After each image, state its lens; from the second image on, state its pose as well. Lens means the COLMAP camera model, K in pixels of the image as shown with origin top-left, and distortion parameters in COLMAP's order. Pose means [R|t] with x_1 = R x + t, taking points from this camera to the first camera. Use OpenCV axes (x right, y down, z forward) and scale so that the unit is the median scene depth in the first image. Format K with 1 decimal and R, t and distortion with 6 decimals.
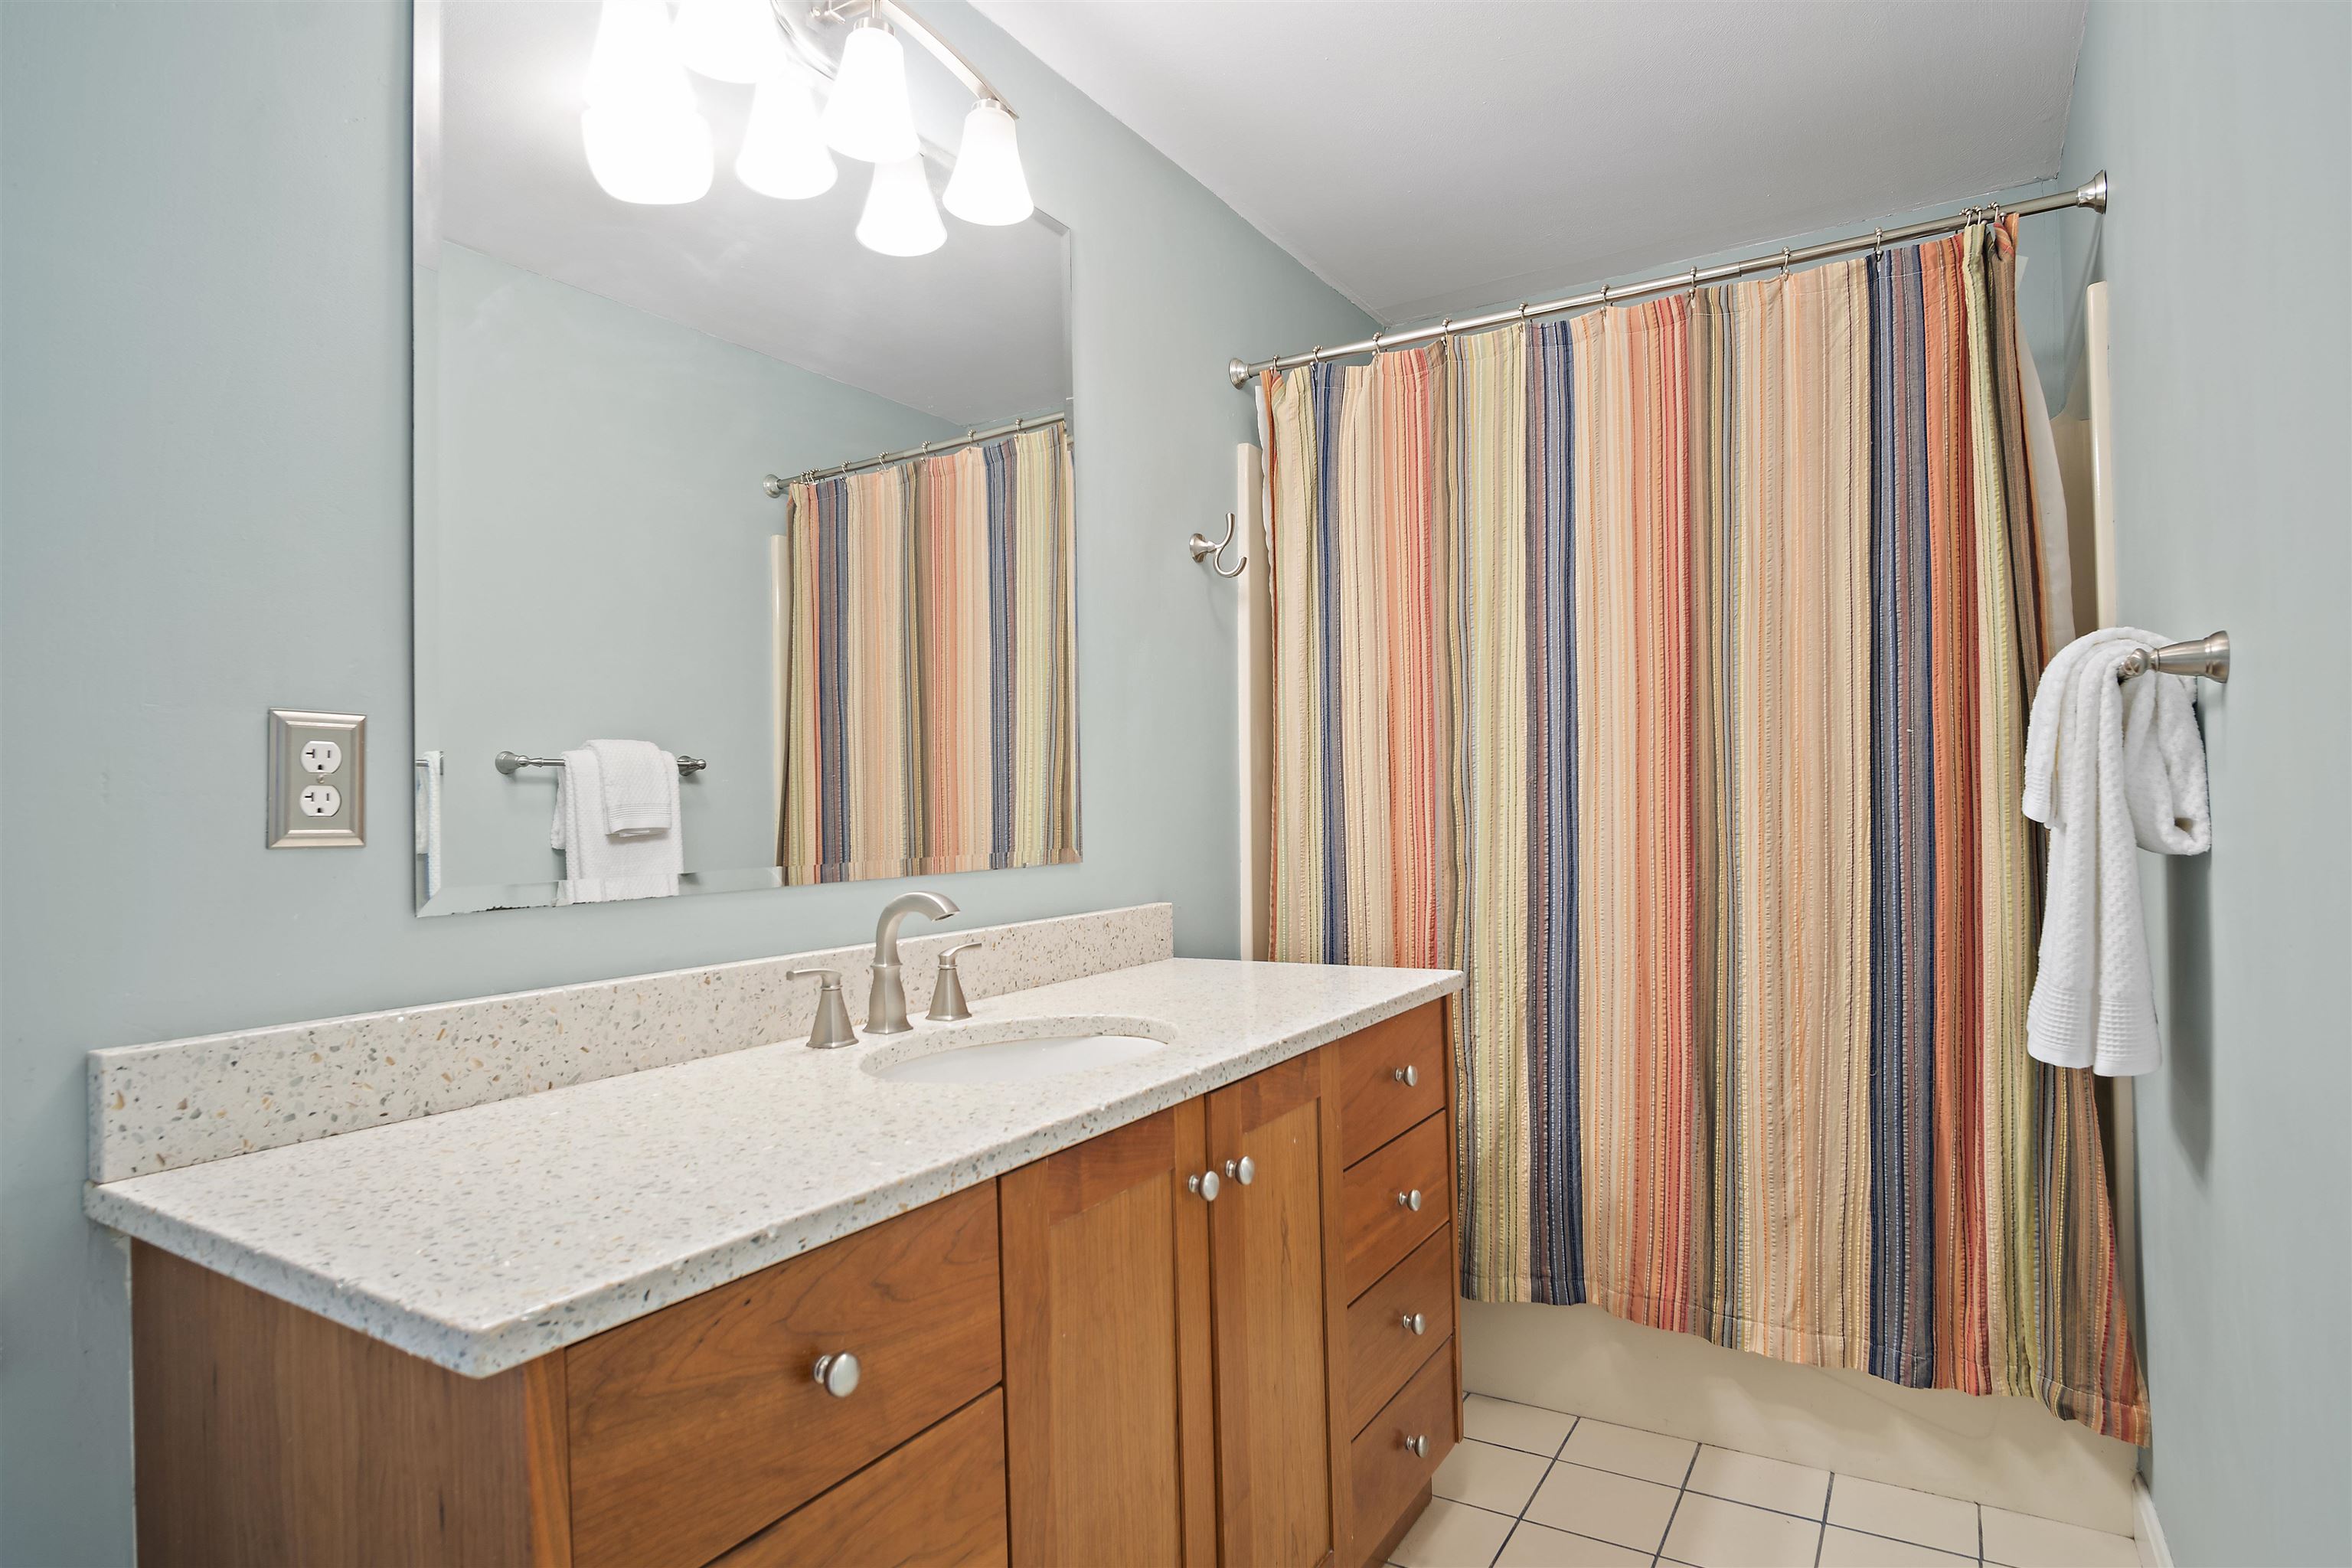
lens RADIAL K [[1267.0, 0, 1191.8], [0, 1267.0, 784.0], [0, 0, 1]] dist [-0.033095, 0.007566]
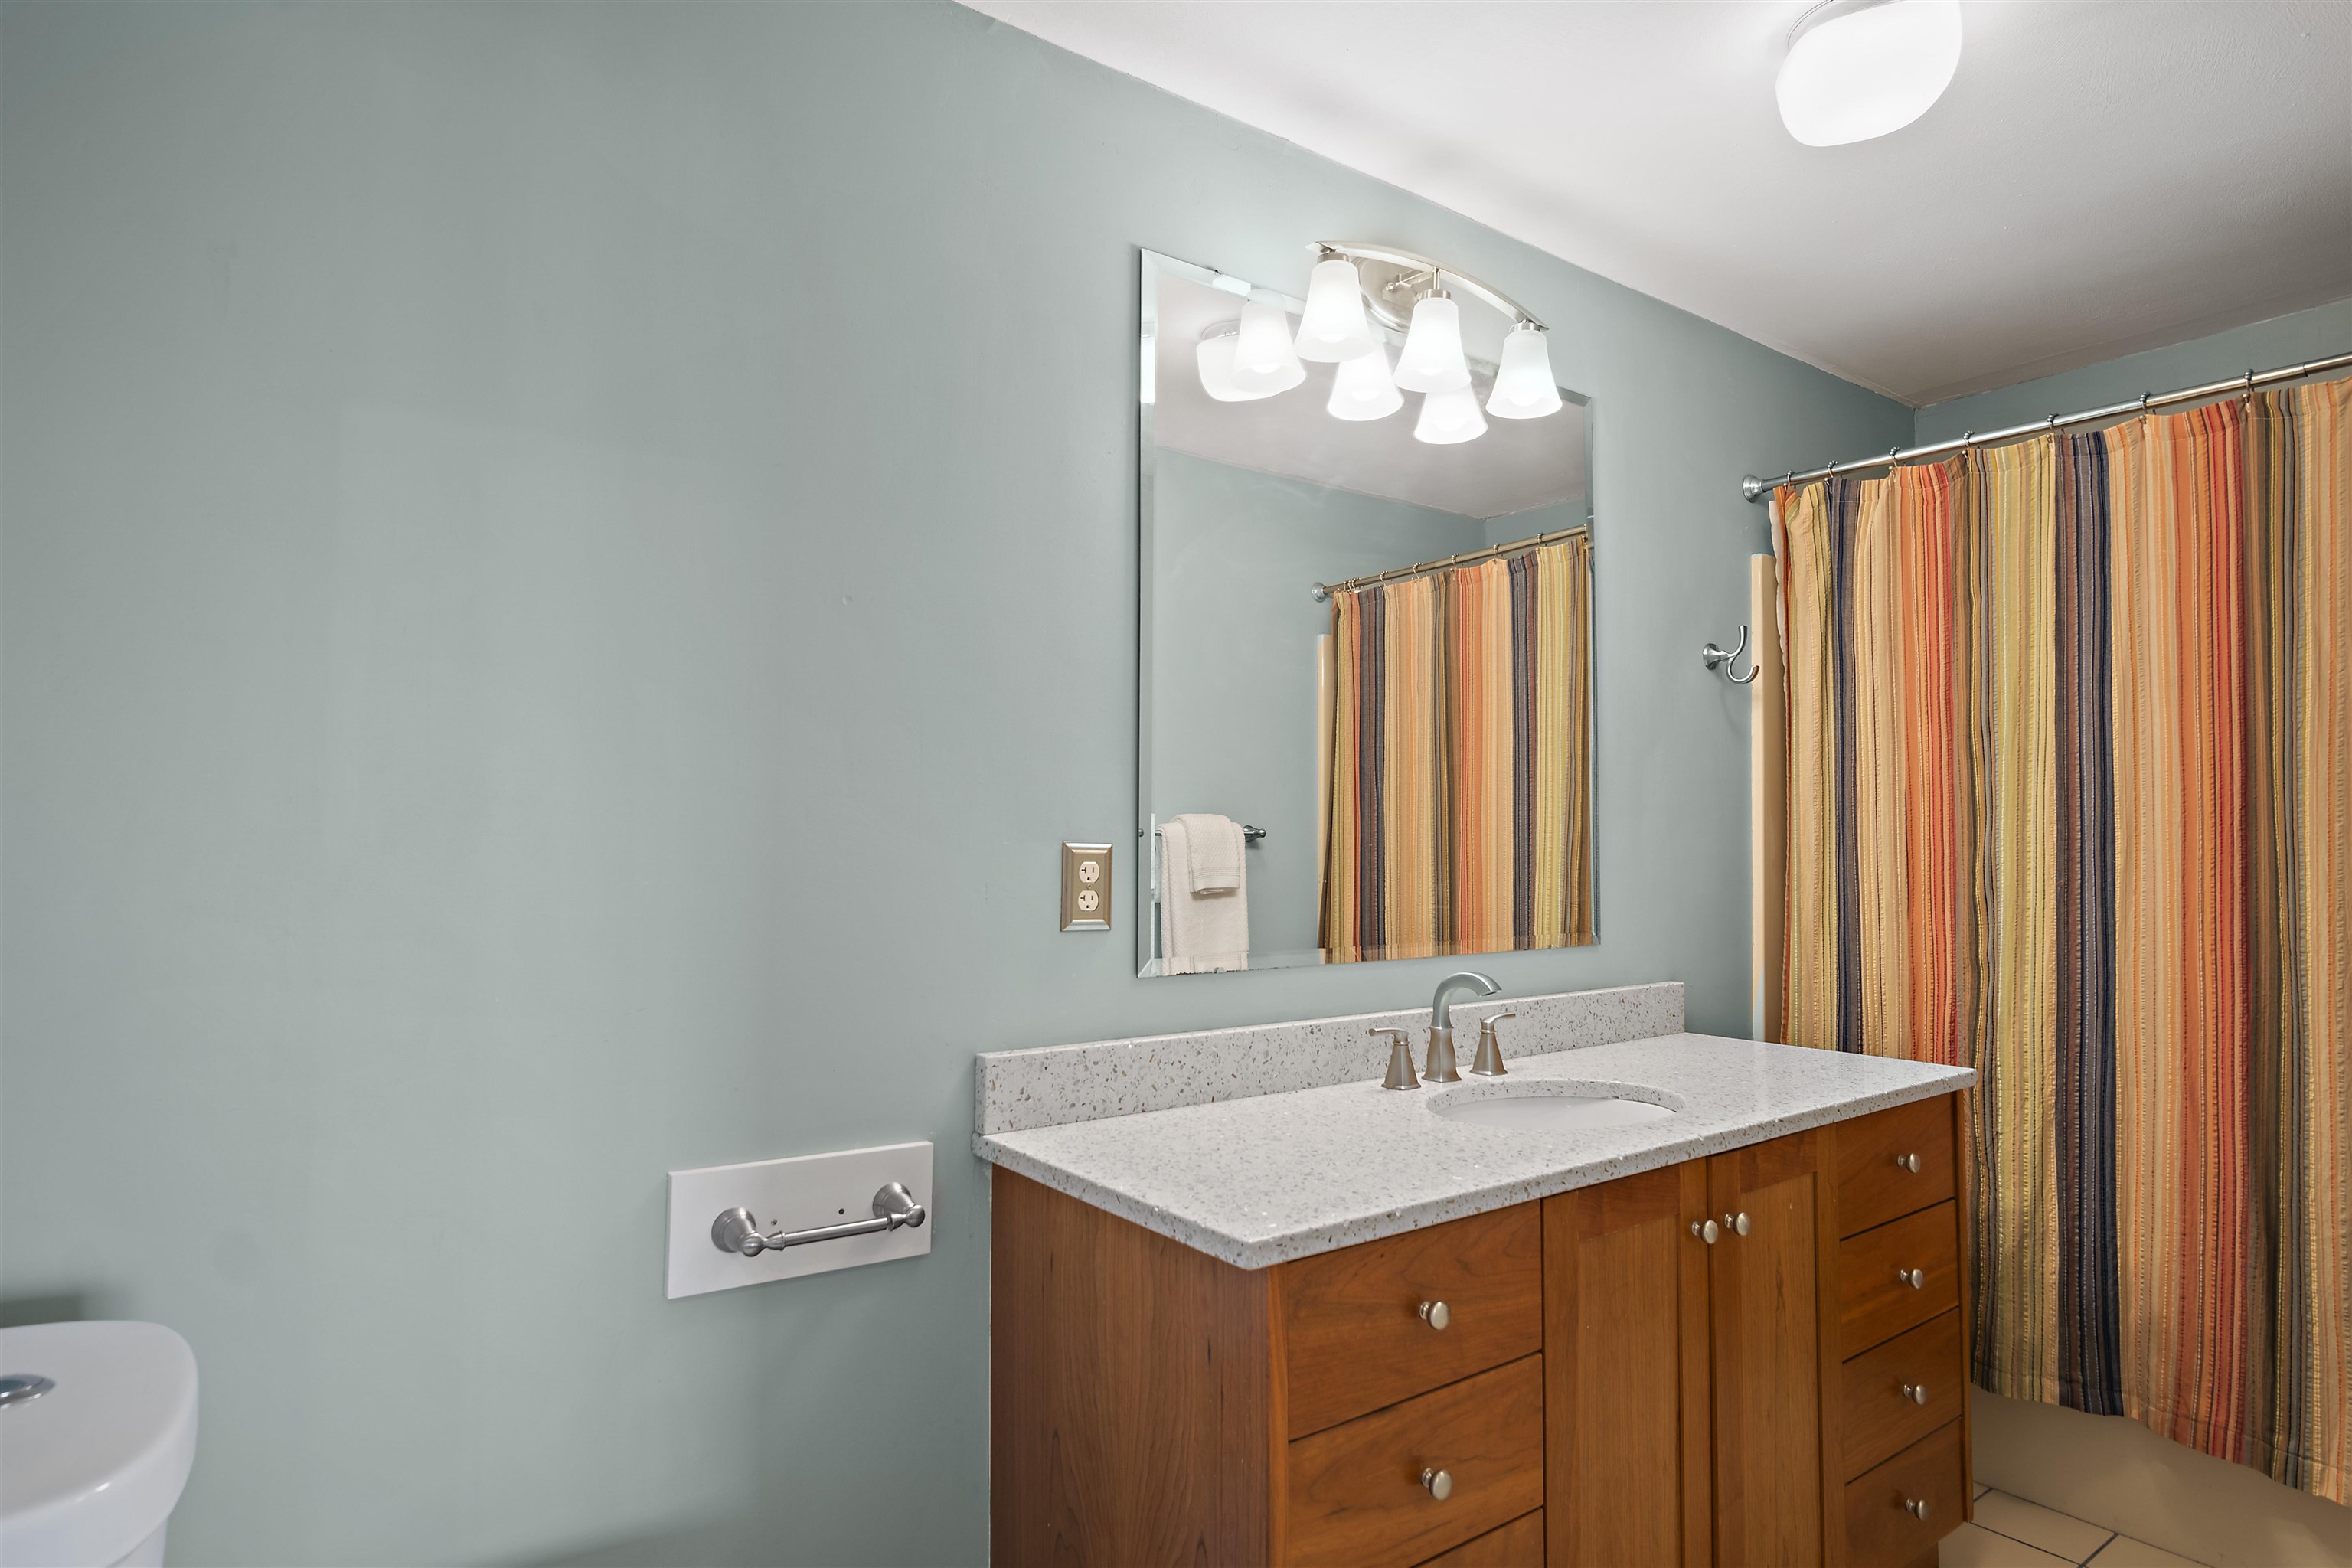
lens RADIAL K [[1267.0, 0, 1175.8], [0, 1267.0, 779.6], [0, 0, 1]] dist [-0.033095, 0.007566]
pose [[0.919677, 0.003901, -0.392657, 0.008698], [-0.016543, 0.999448, -0.028818, -0.050354], [0.392328, 0.032999, 0.919233, -0.218244]]
